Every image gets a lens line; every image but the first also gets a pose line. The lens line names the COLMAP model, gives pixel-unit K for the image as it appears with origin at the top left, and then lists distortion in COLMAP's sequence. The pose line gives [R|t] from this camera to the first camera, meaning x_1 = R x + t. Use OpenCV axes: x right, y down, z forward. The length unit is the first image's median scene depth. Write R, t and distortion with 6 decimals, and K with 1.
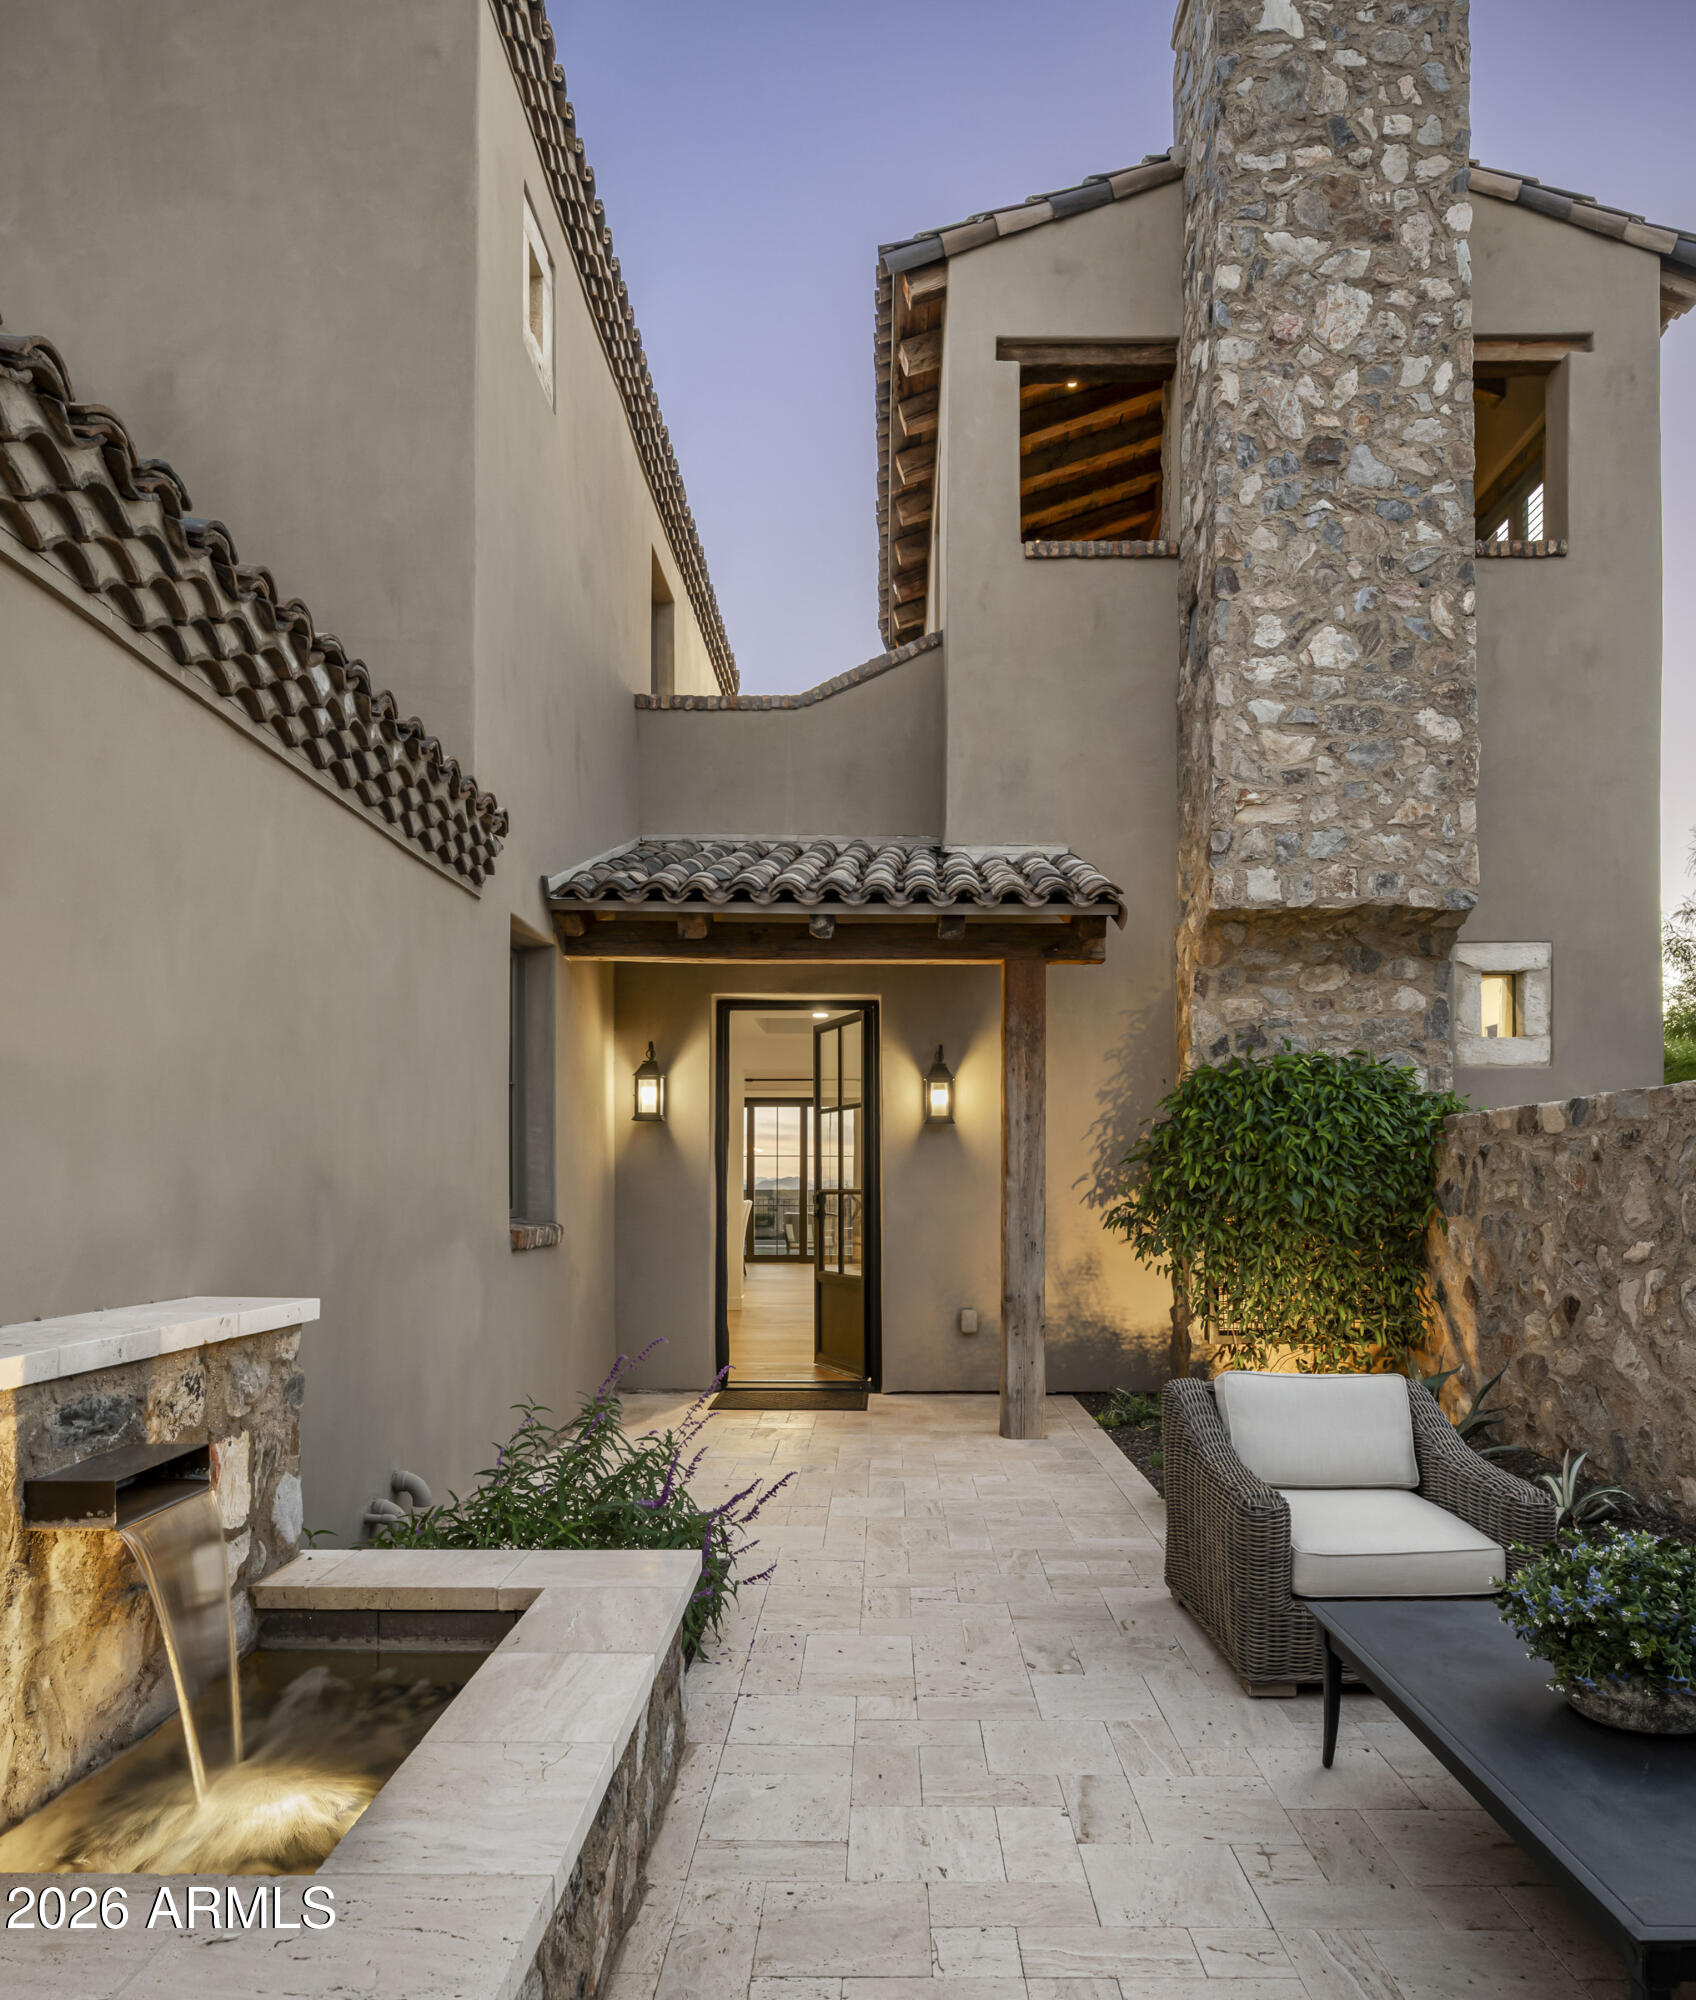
lens RADIAL K [[1386.4, 0, 888.8], [0, 1386.4, 1177.4], [0, 0, 1]] dist [0.004286, -0.004973]
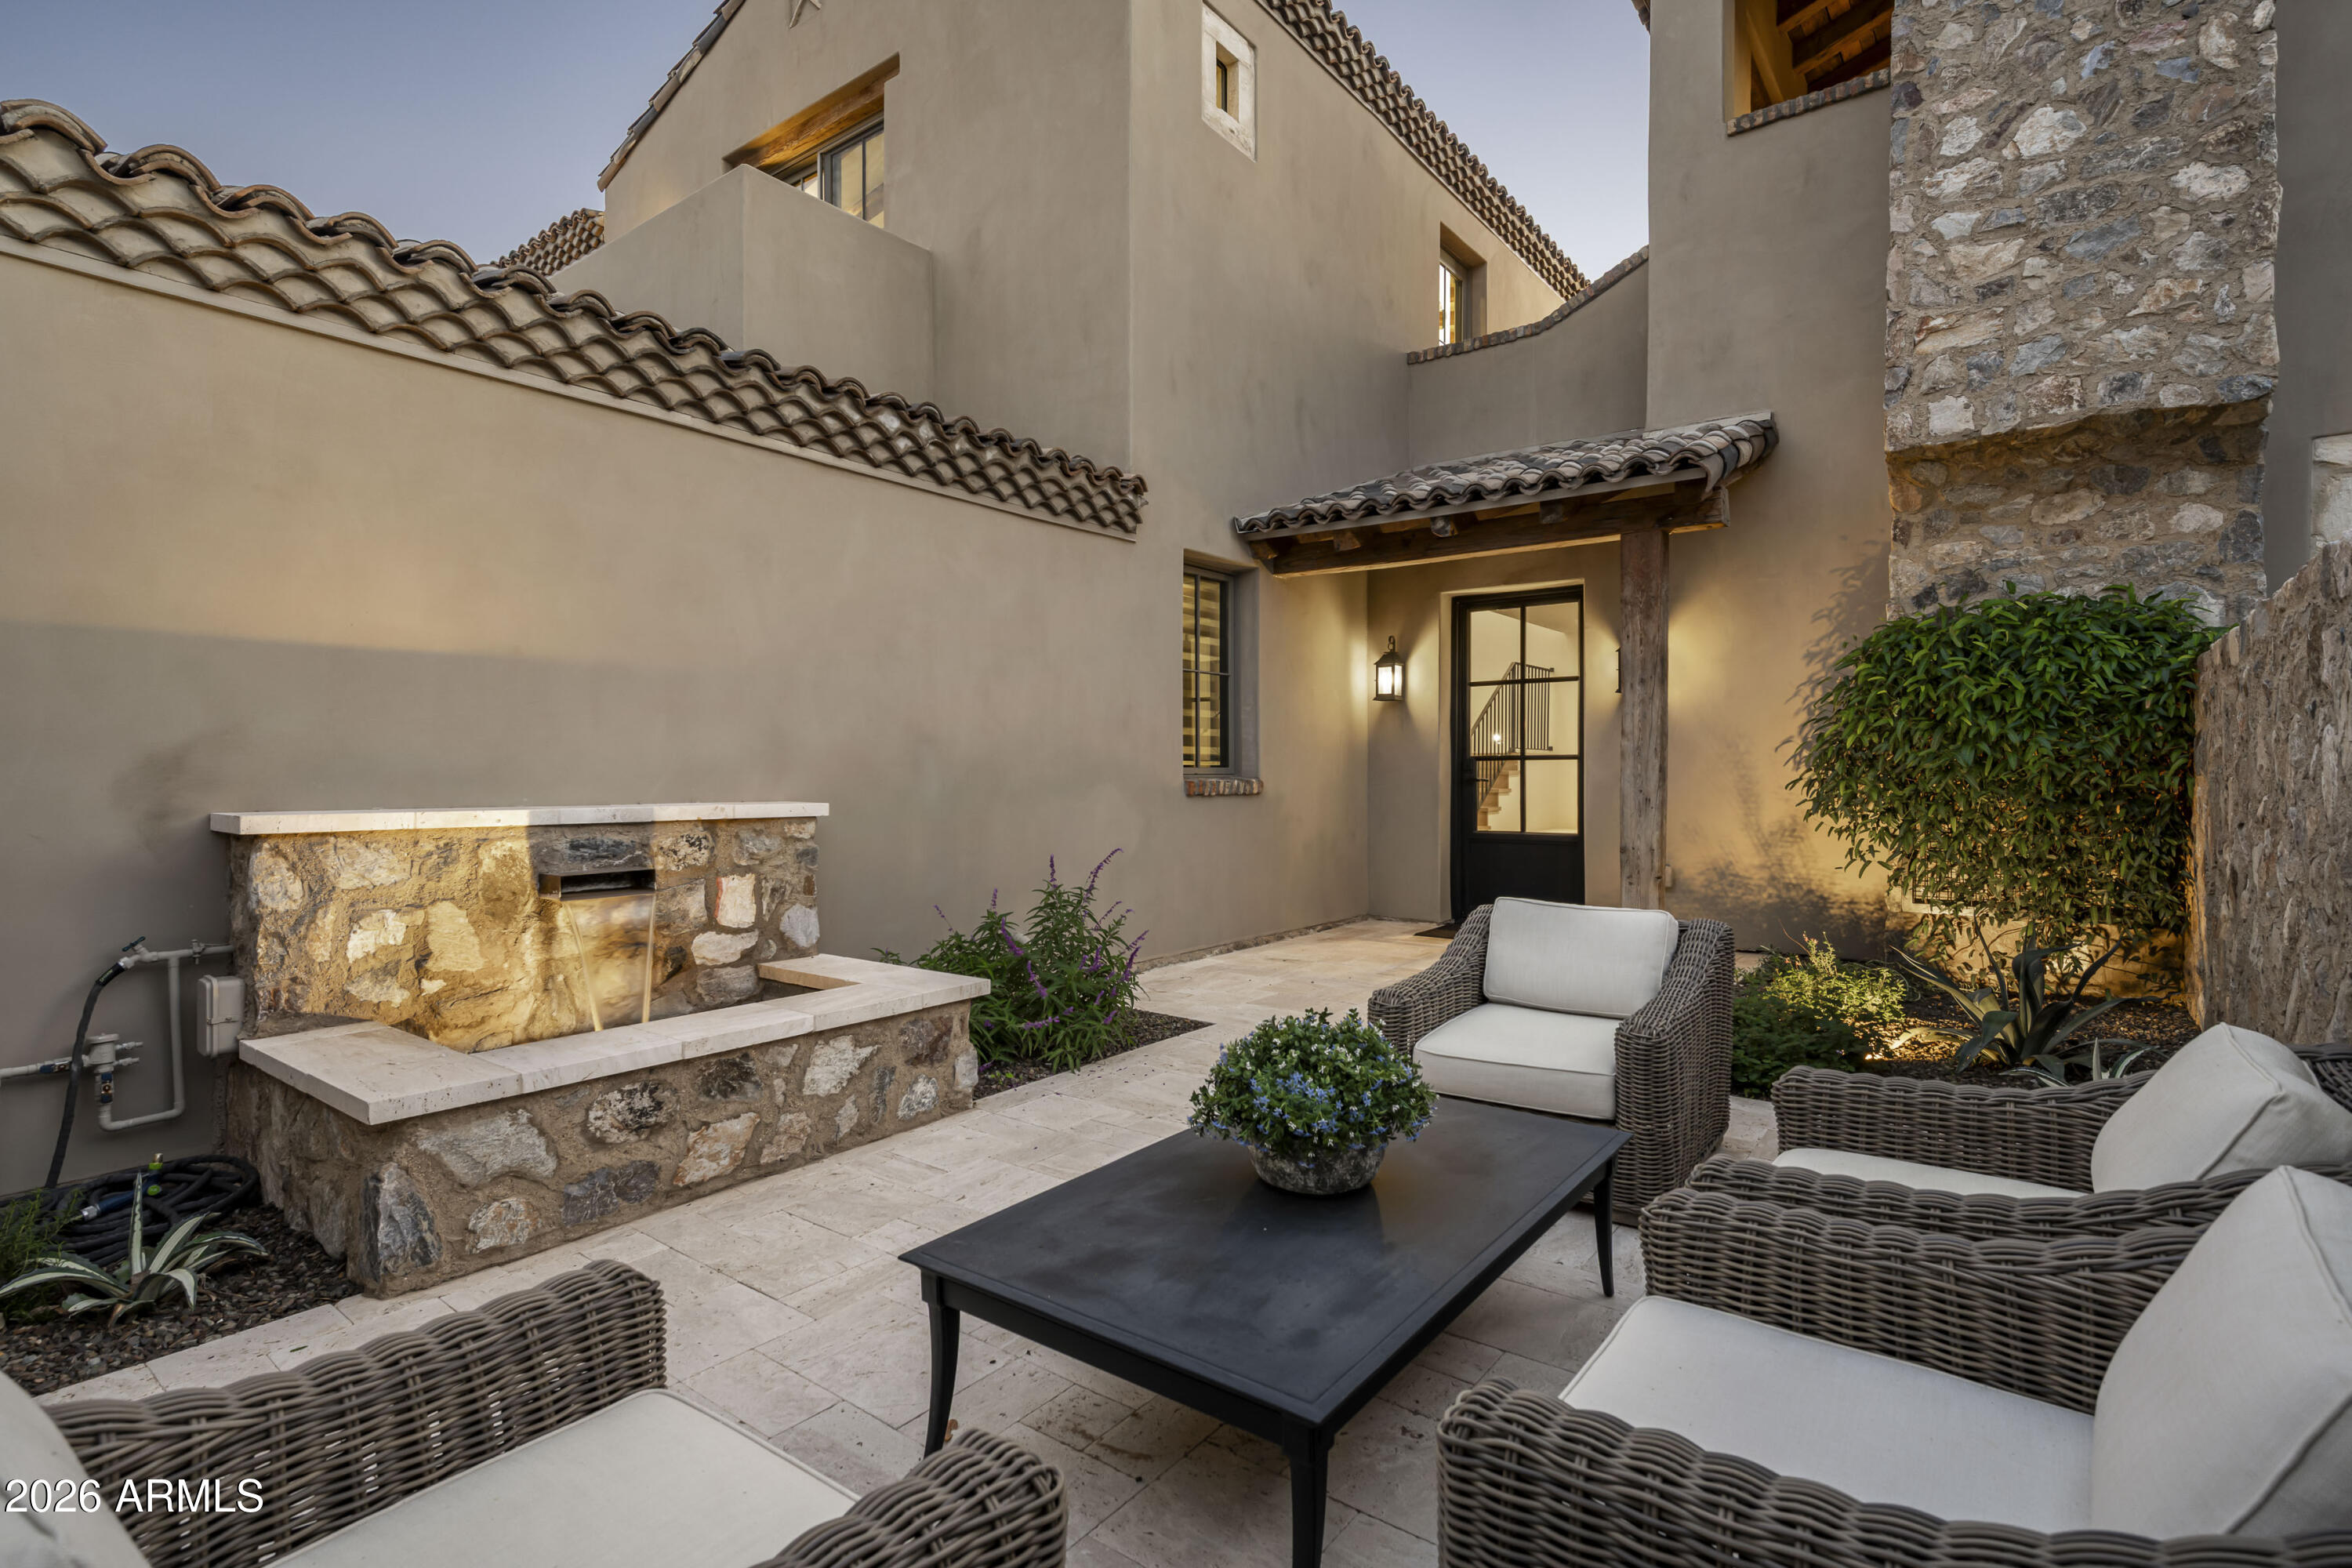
lens RADIAL K [[1154.1, 0, 1164.7], [0, 1154.1, 788.3], [0, 0, 1]] dist [0.000030, 0.001160]
pose [[0.788878, 0.007657, -0.614502, 0.331115], [0.004120, 0.999834, 0.017747, 0.020469], [0.614536, -0.016532, 0.788716, 0.070613]]
